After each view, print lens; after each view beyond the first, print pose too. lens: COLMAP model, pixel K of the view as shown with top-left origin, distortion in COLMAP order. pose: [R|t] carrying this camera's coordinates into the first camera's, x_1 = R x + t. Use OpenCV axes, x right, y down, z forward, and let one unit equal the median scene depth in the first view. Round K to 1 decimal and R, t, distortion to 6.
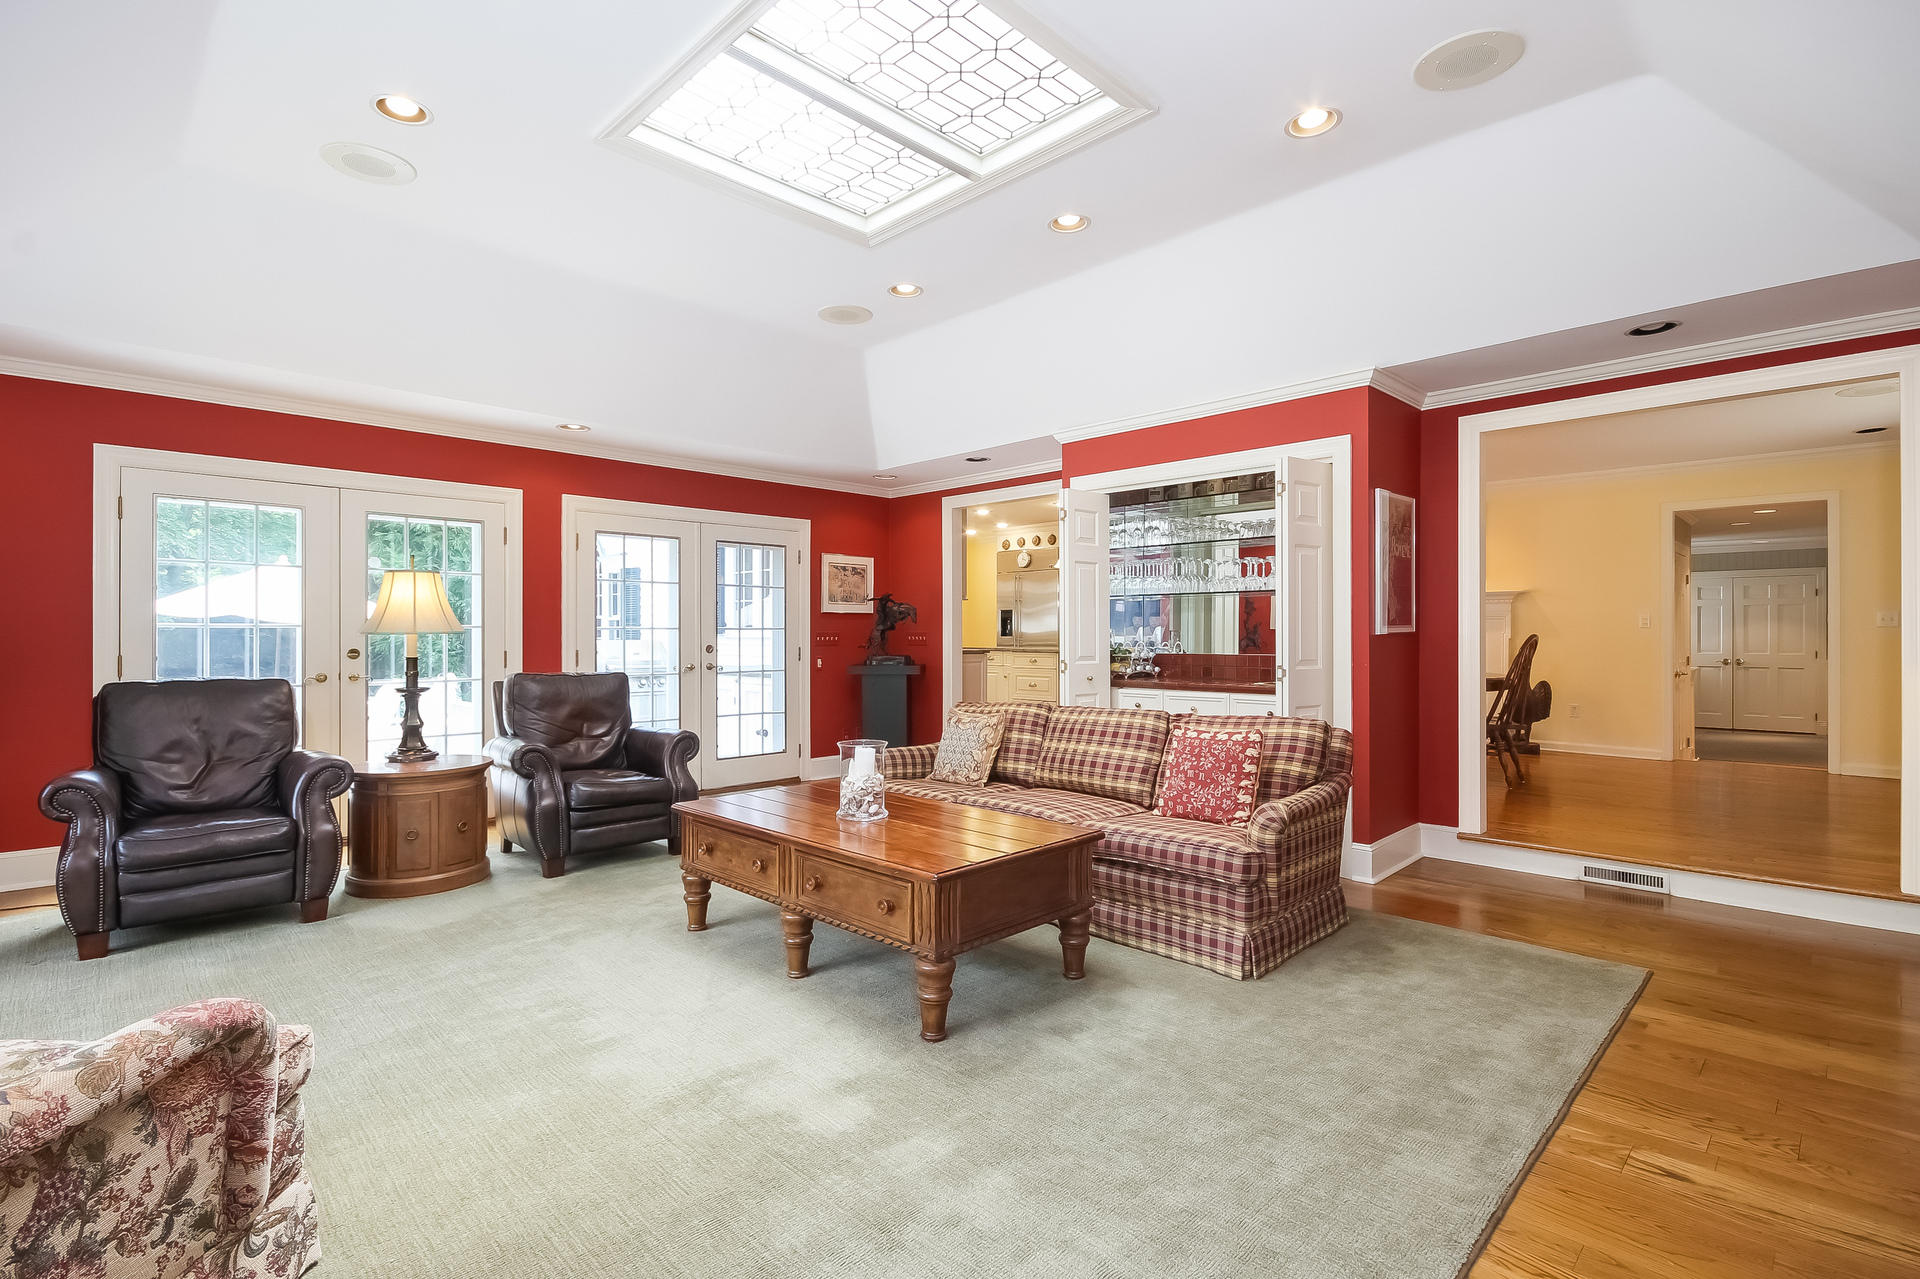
lens RADIAL K [[907.3, 0, 958.8], [0, 907.3, 640.3], [0, 0, 1]] dist [0.002143, -0.000169]
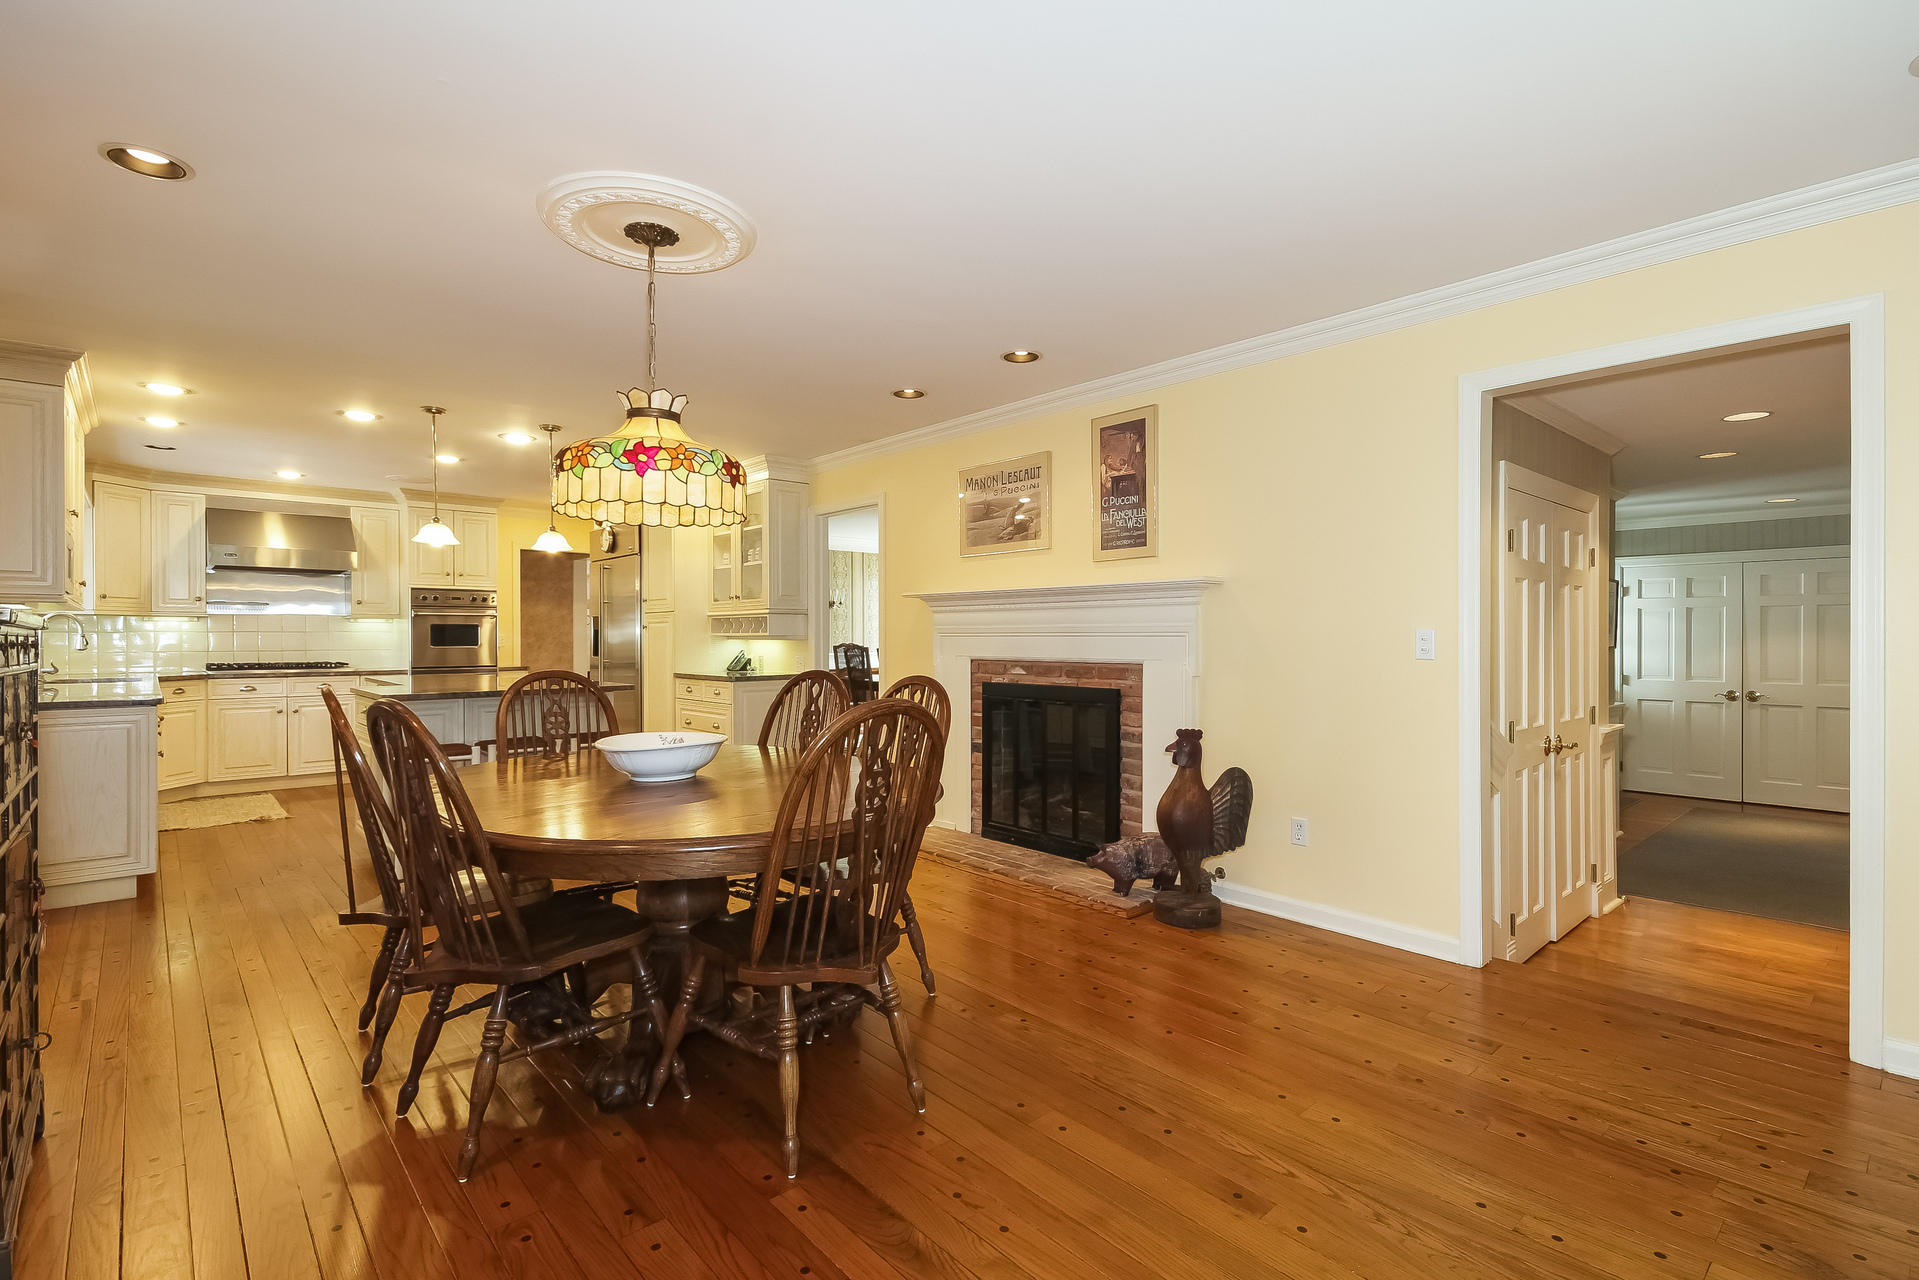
lens RADIAL K [[906.8, 0, 960.5], [0, 906.8, 642.1], [0, 0, 1]] dist [0.002143, -0.000169]
pose [[0.998633, -0.002003, -0.052225, 0.467492], [0.001793, 0.999990, -0.004051, -0.016798], [0.052233, 0.003952, 0.998627, 0.464887]]
